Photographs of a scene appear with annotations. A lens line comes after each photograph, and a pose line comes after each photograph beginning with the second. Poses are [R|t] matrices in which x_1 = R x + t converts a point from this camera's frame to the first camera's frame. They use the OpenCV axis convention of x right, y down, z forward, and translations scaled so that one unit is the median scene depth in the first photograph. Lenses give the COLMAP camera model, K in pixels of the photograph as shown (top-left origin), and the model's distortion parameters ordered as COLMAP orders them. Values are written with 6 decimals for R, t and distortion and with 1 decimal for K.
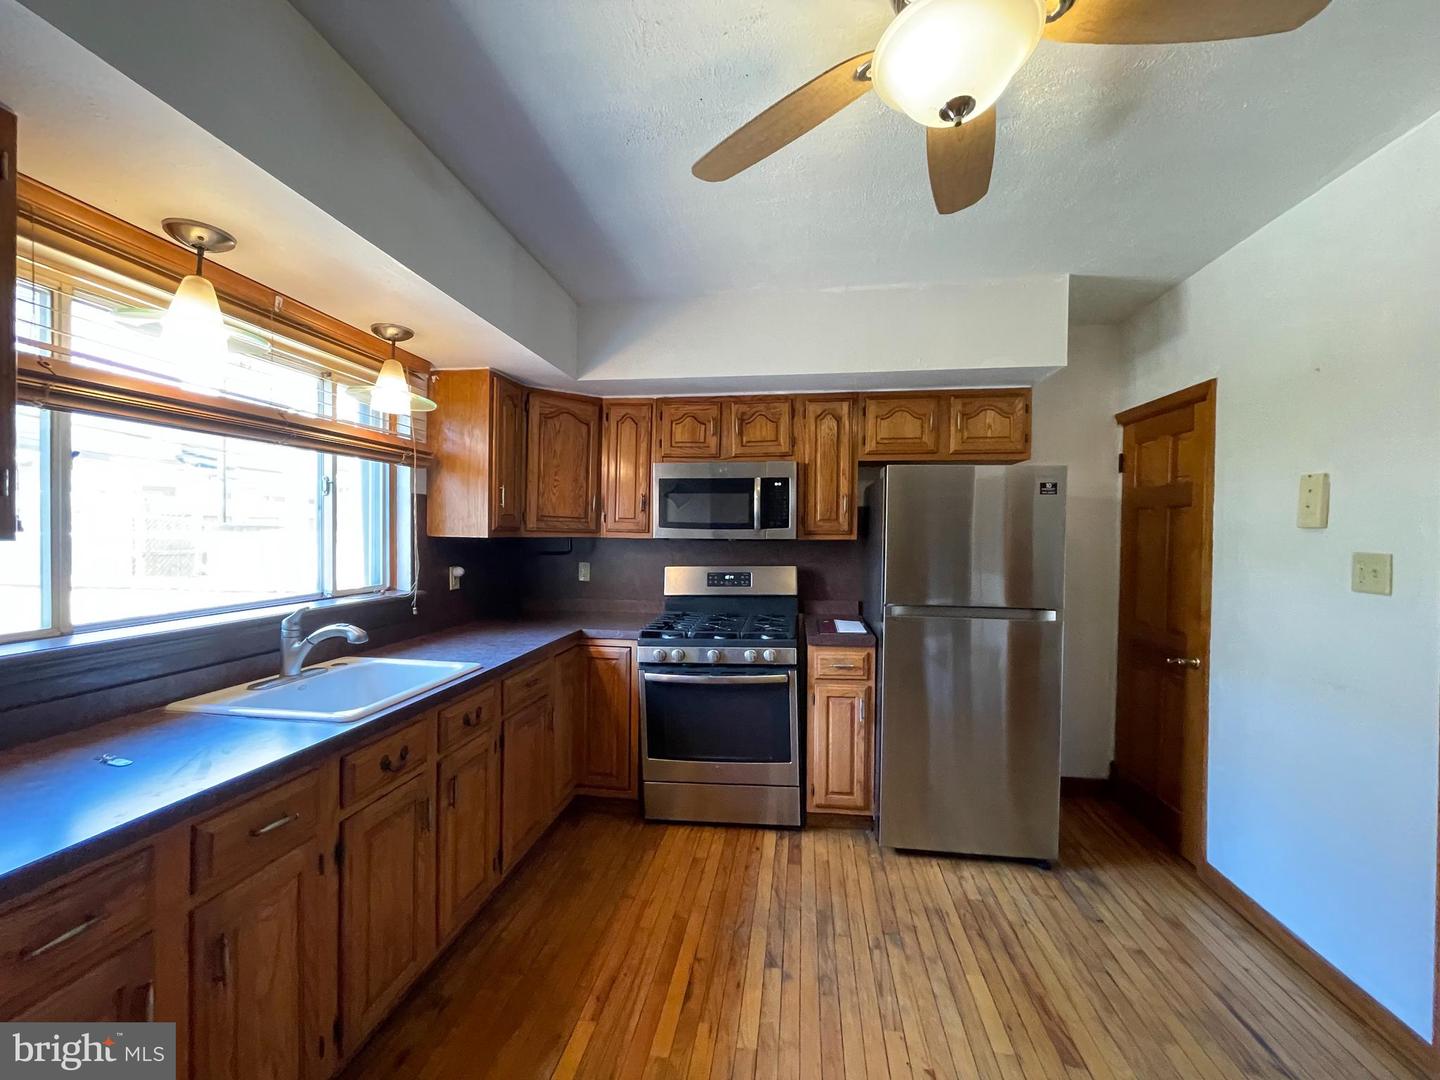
lens RADIAL K [[582.7, 0, 718.3], [0, 582.7, 540.1], [0, 0, 1]] dist [-0.001800, -0.000082]
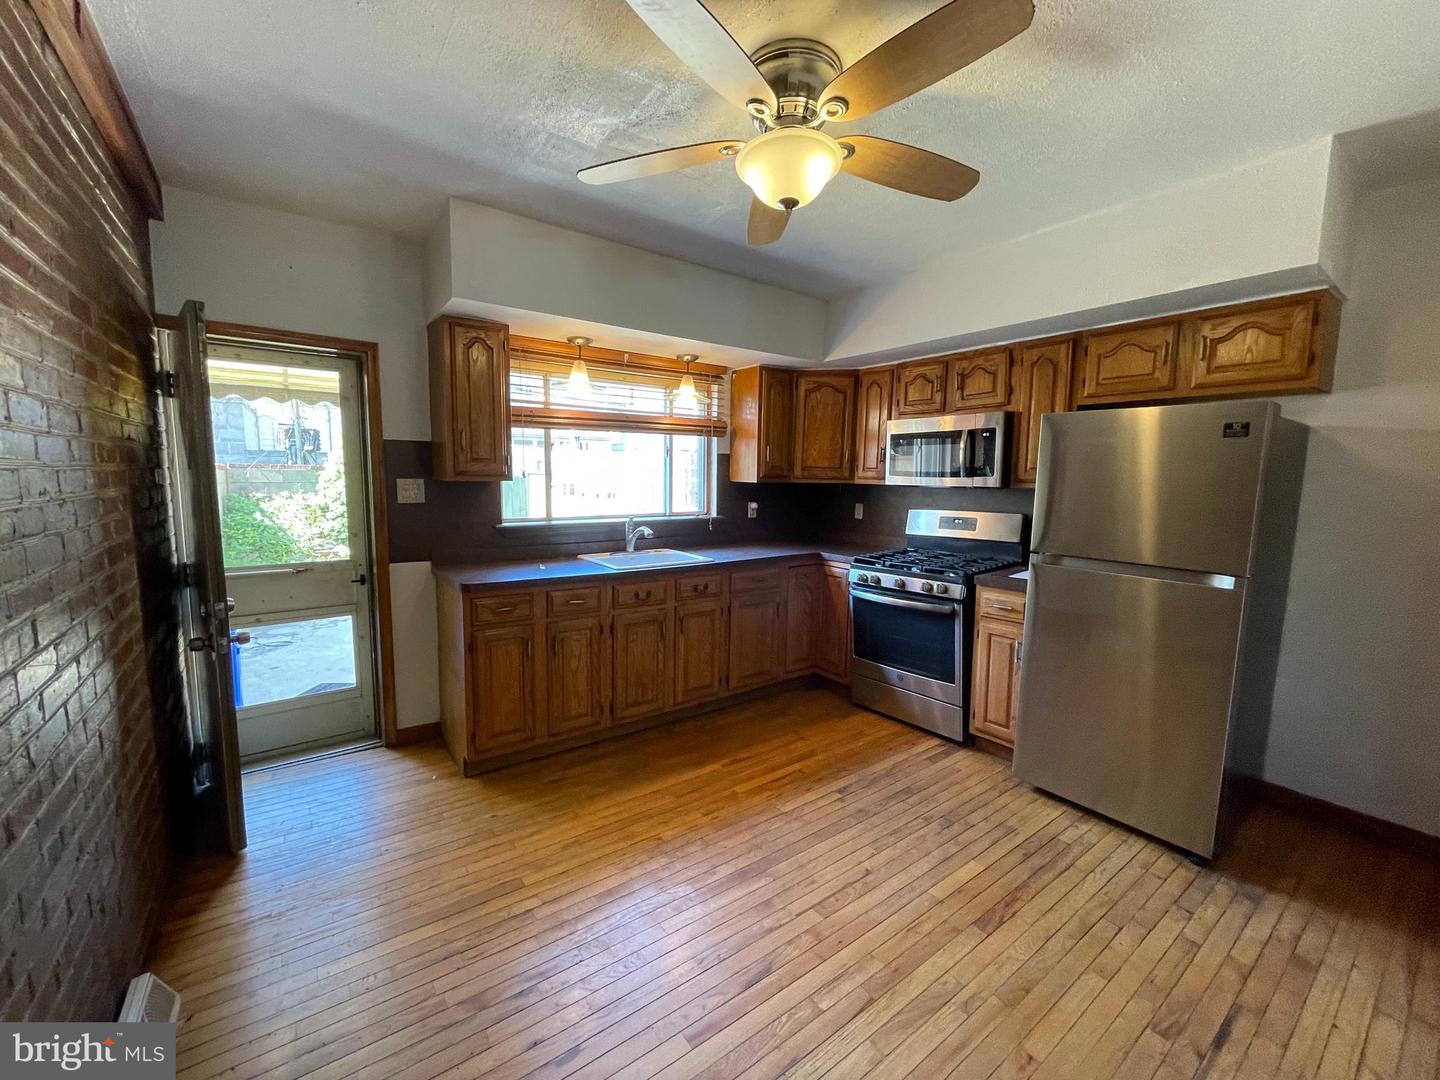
lens RADIAL K [[582.7, 0, 718.3], [0, 582.7, 540.1], [0, 0, 1]] dist [-0.001800, -0.000082]
pose [[0.697438, 0.081115, -0.712040, 0.589951], [-0.015176, 0.995023, 0.098487, -0.002854], [0.716485, -0.057883, 0.695197, -0.101518]]
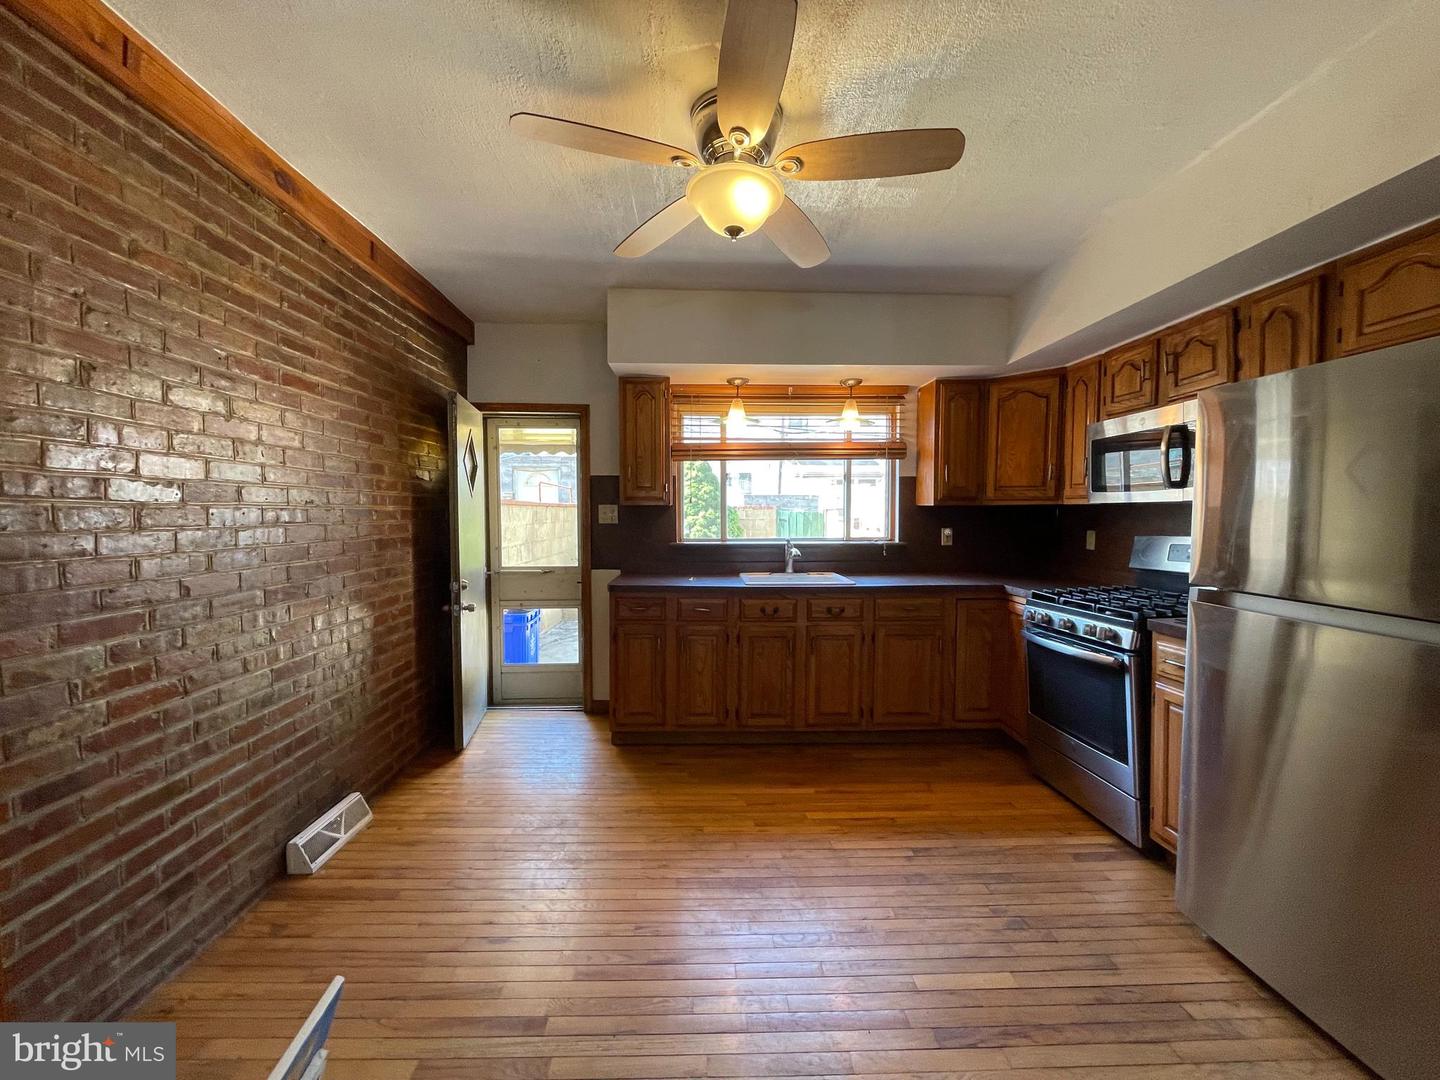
lens RADIAL K [[582.7, 0, 718.3], [0, 582.7, 540.1], [0, 0, 1]] dist [-0.001800, -0.000082]
pose [[0.167930, 0.037864, -0.985071, 0.842766], [-0.008723, 0.999280, 0.036923, 0.030455], [0.985760, 0.002392, 0.168139, 0.276881]]
